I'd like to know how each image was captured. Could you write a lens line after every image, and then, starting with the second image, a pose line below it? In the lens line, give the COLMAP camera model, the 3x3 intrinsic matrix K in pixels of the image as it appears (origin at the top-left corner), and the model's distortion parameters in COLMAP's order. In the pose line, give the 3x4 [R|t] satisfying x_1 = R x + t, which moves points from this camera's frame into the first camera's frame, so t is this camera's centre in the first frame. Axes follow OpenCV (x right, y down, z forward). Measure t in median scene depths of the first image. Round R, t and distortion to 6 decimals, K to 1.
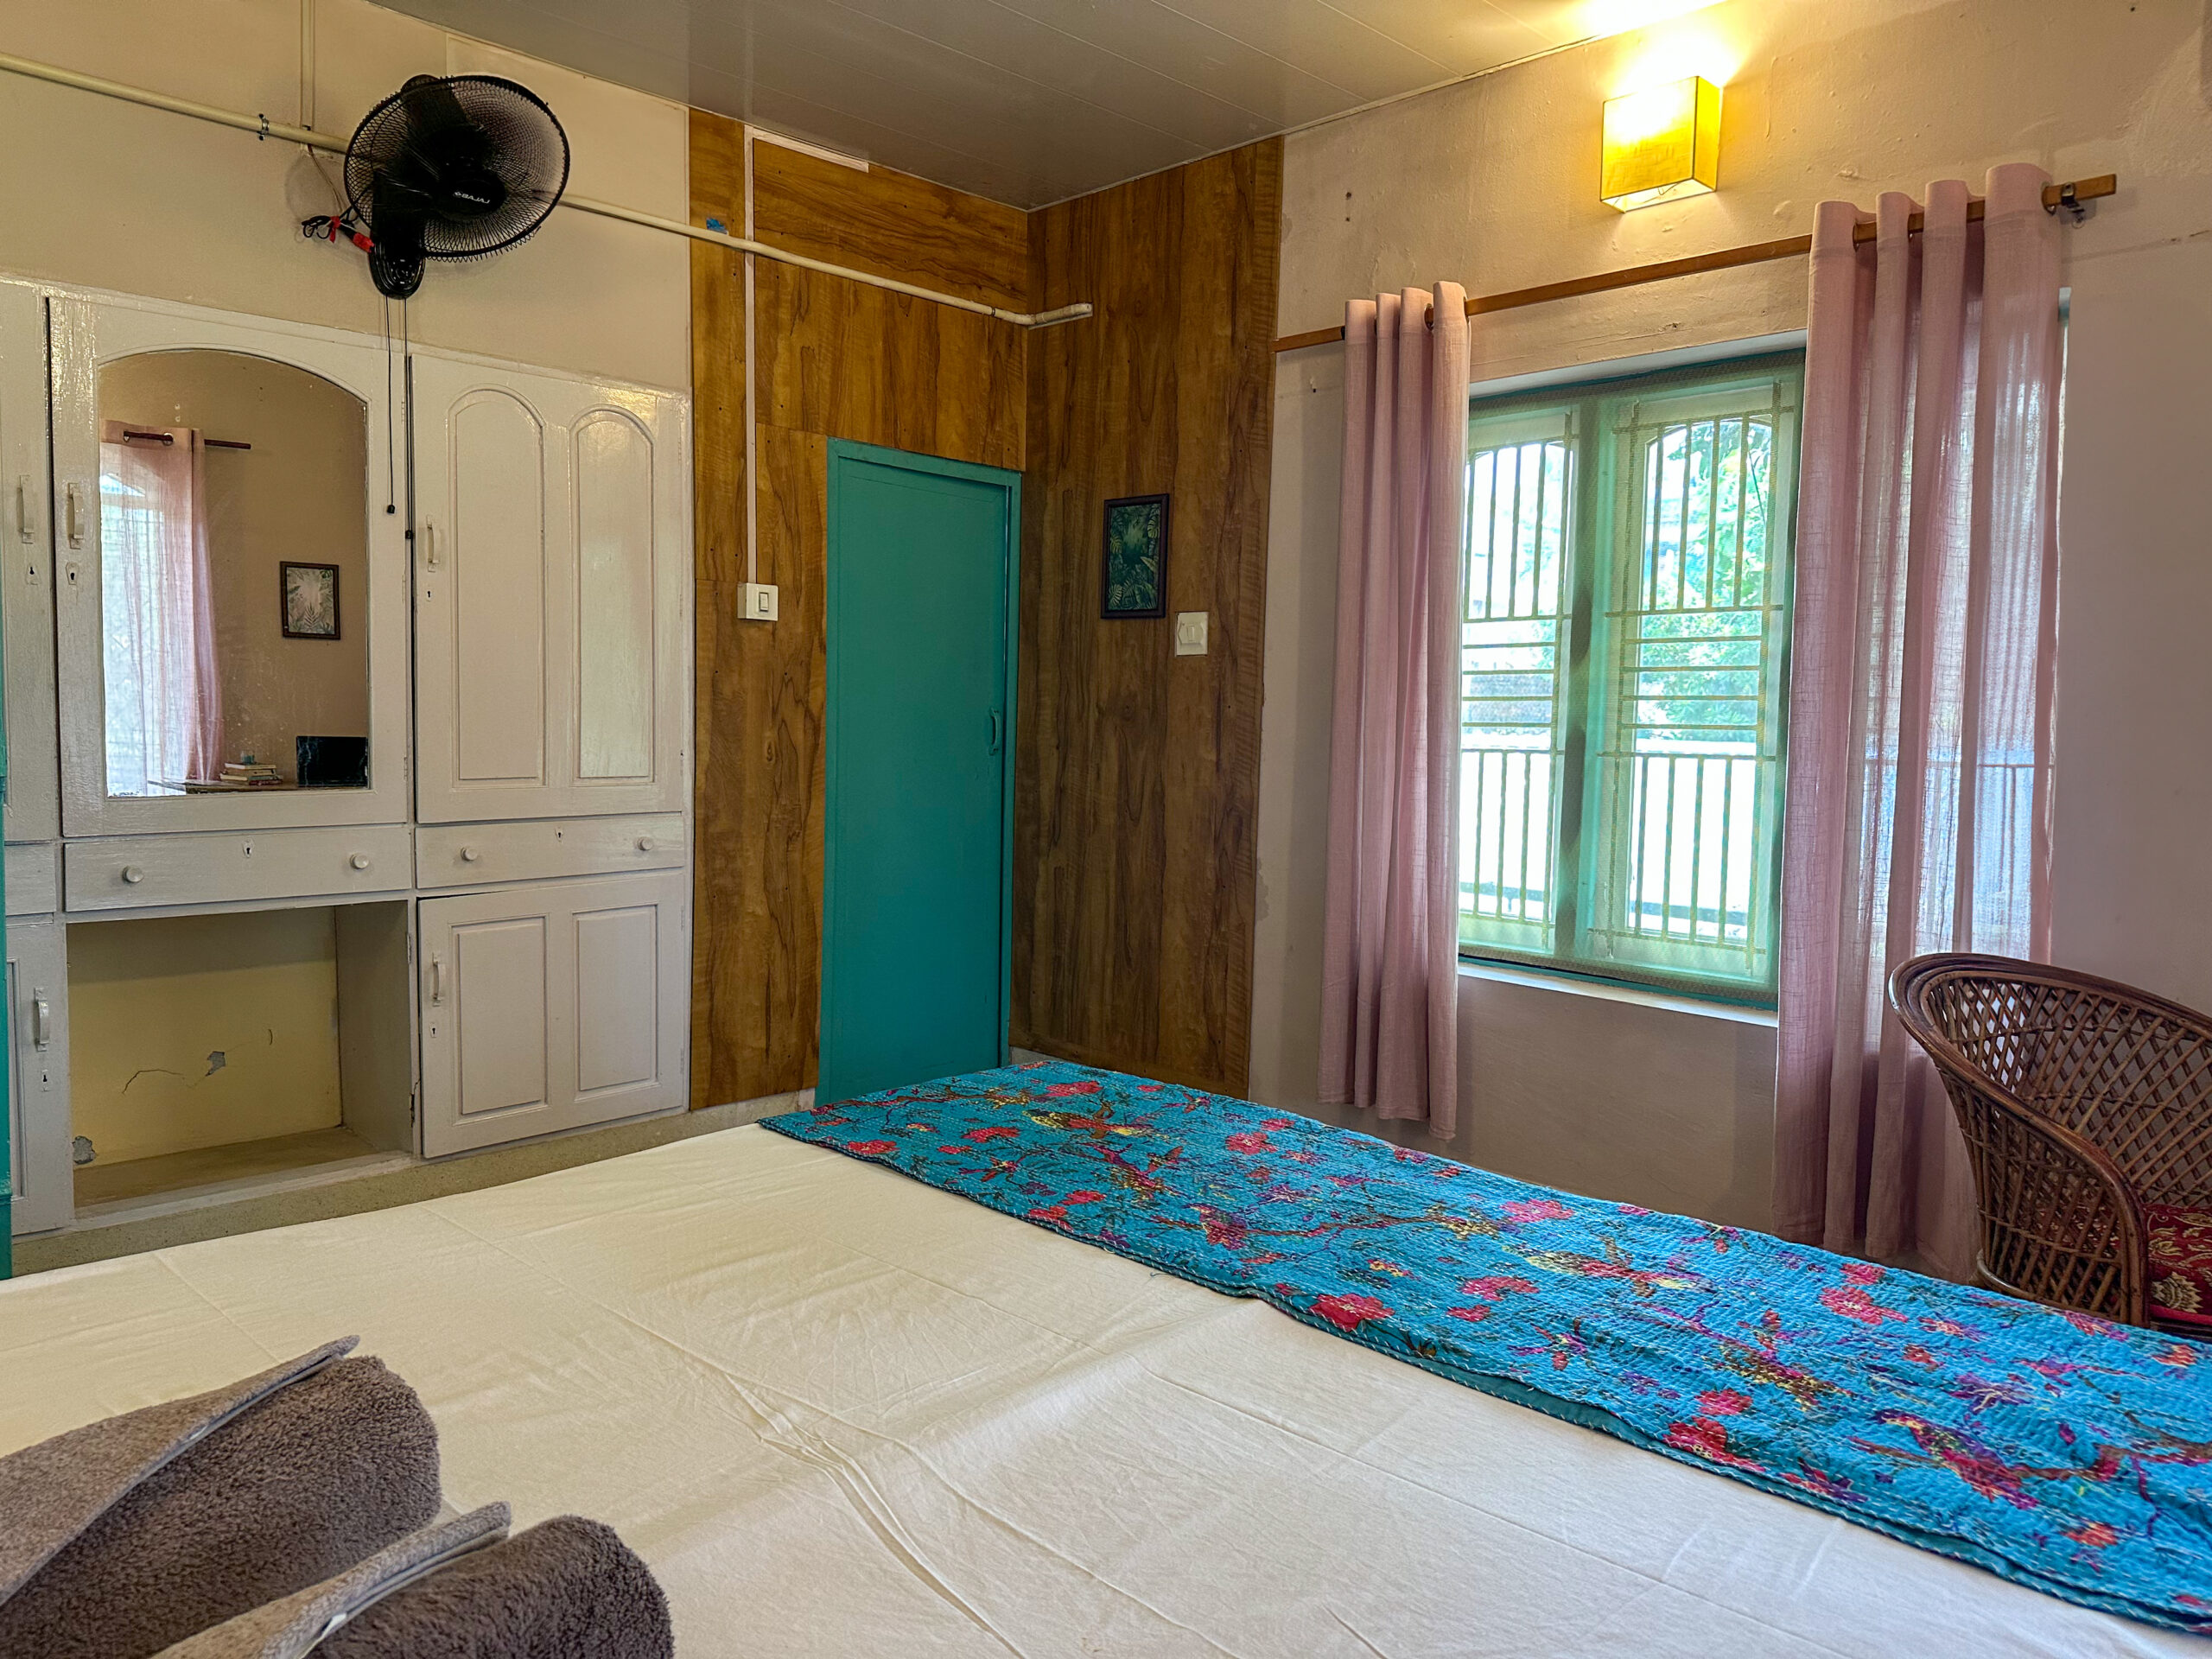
lens RADIAL K [[1577.5, 0, 1136.6], [0, 1577.5, 850.1], [0, 0, 1]] dist [0.036371, -0.048646]
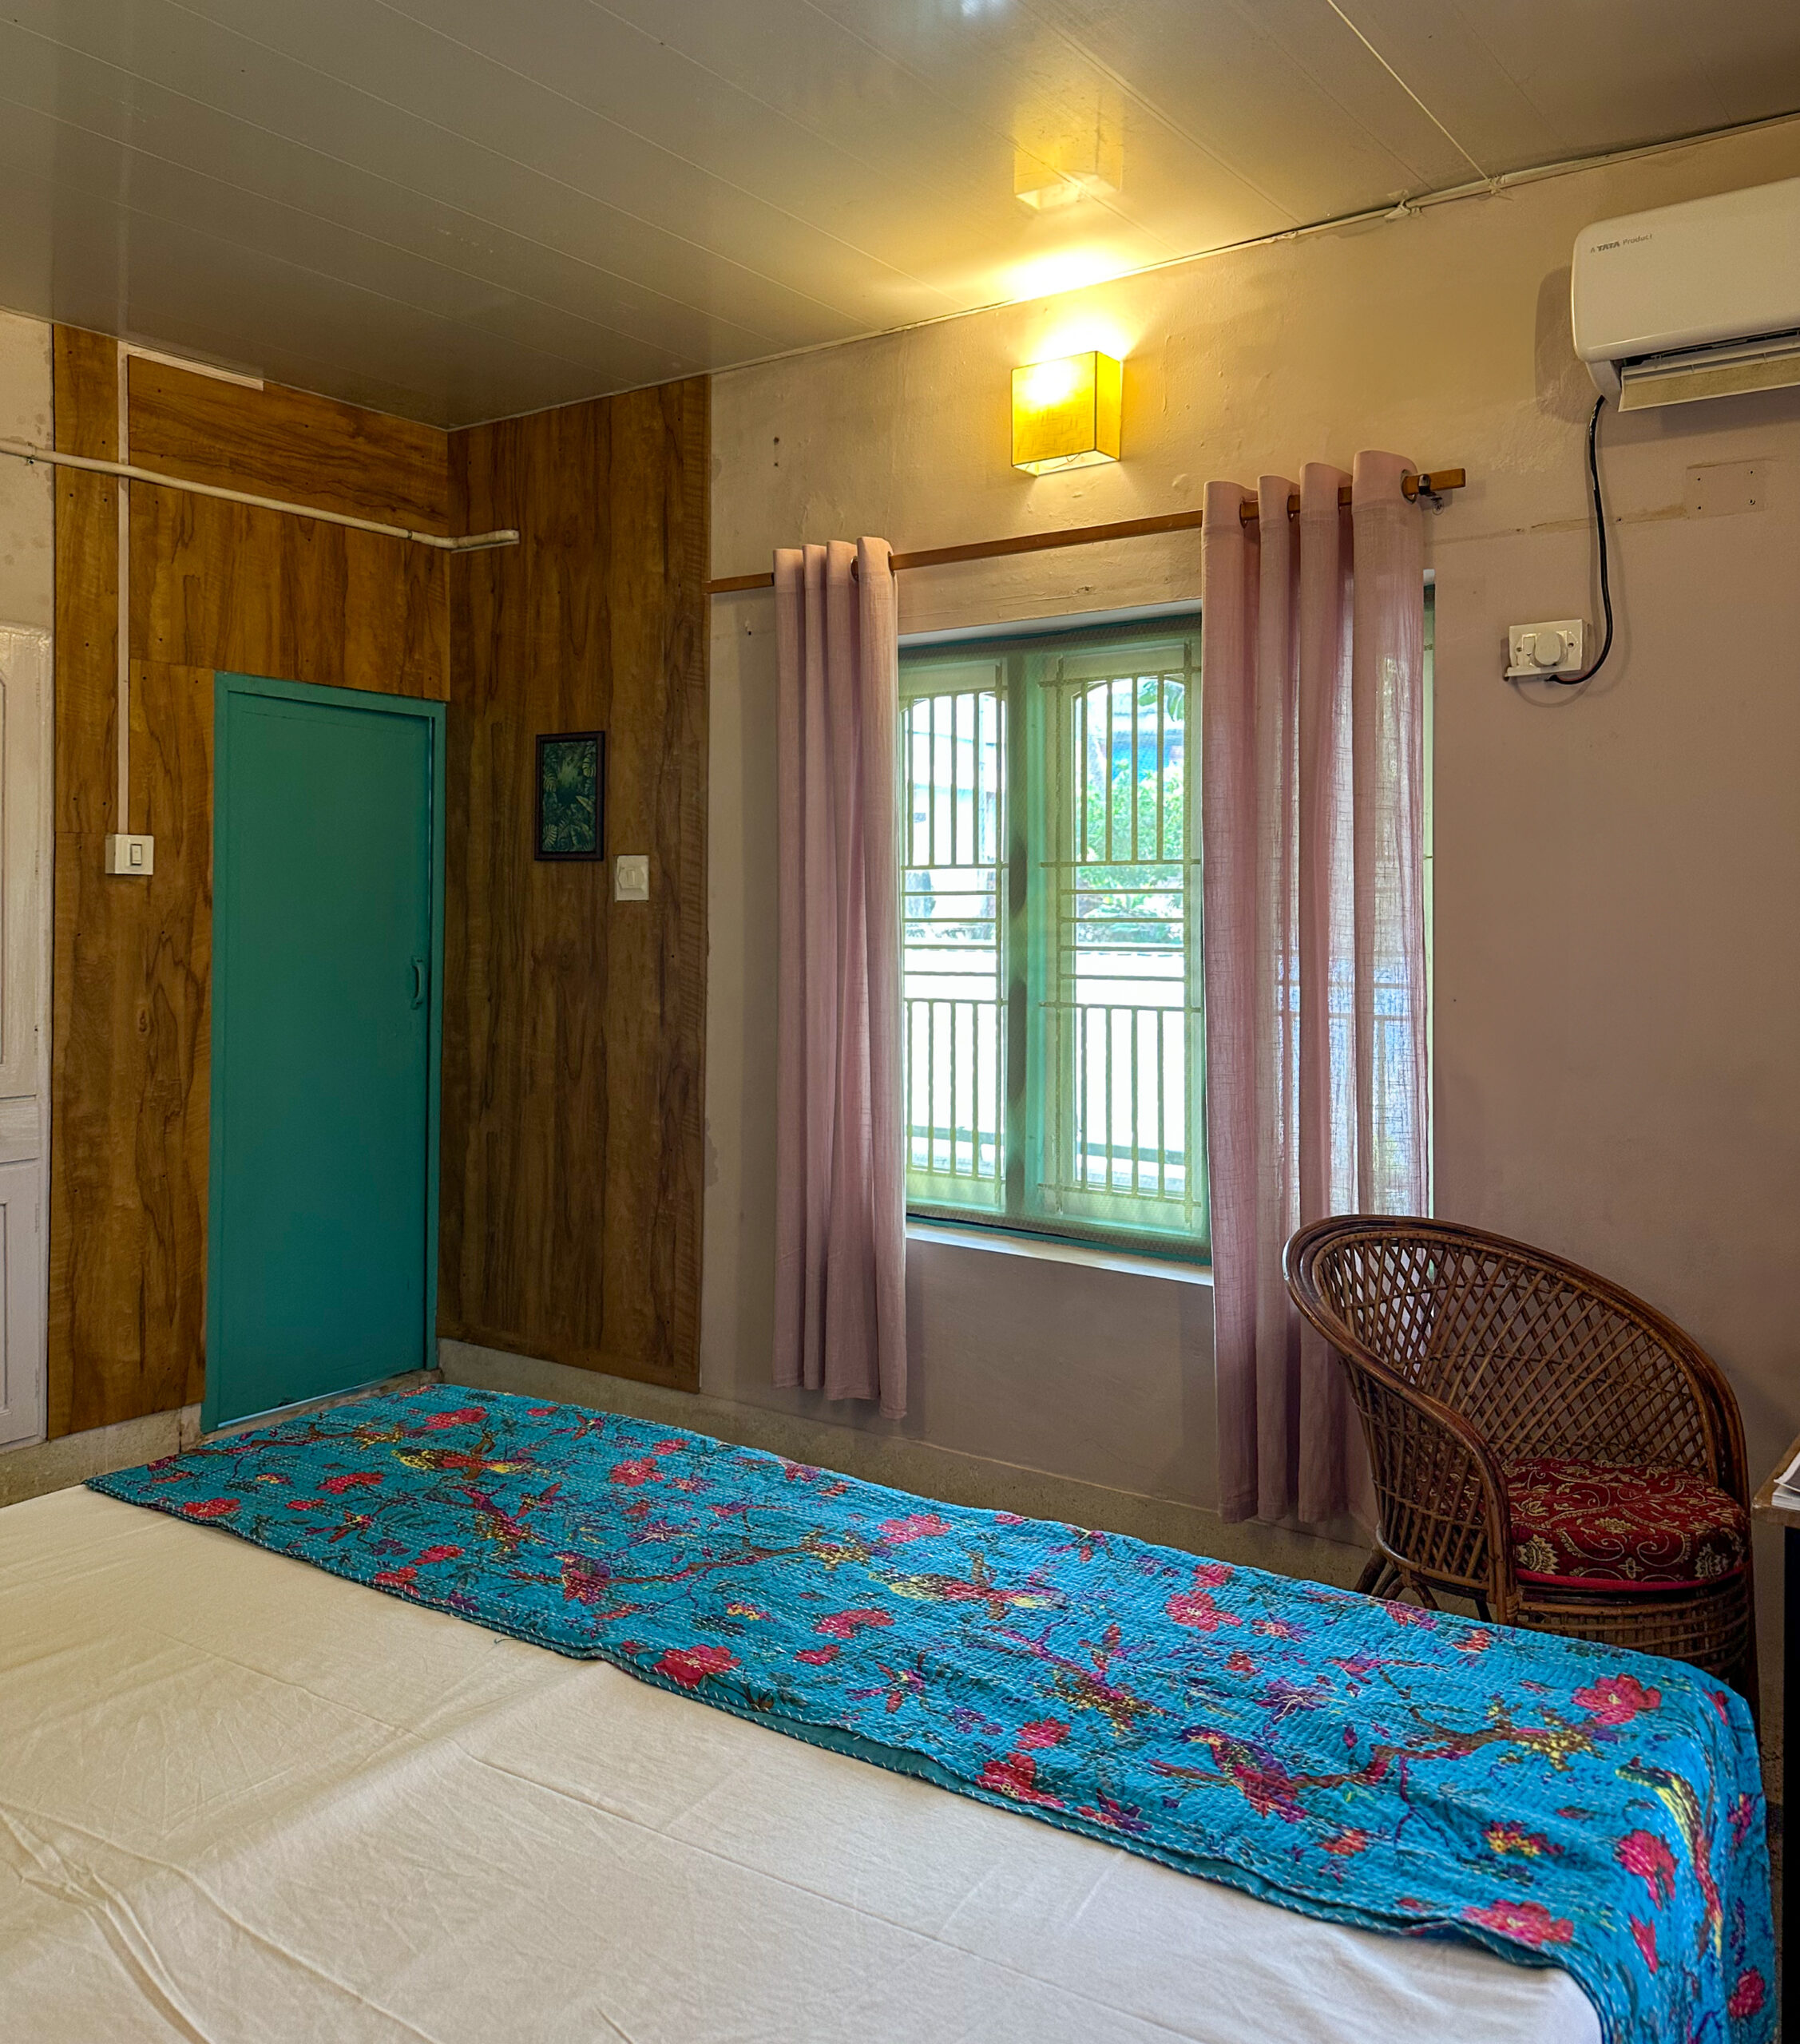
lens RADIAL K [[1750.1, 0, 945.2], [0, 1750.1, 885.7], [0, 0, 1]] dist [0.077777, -0.106859]
pose [[0.985375, -0.018164, 0.169428, 0.073163], [0.034346, 0.995067, -0.093072, -0.051561], [-0.166902, 0.097530, 0.981138, -0.090482]]
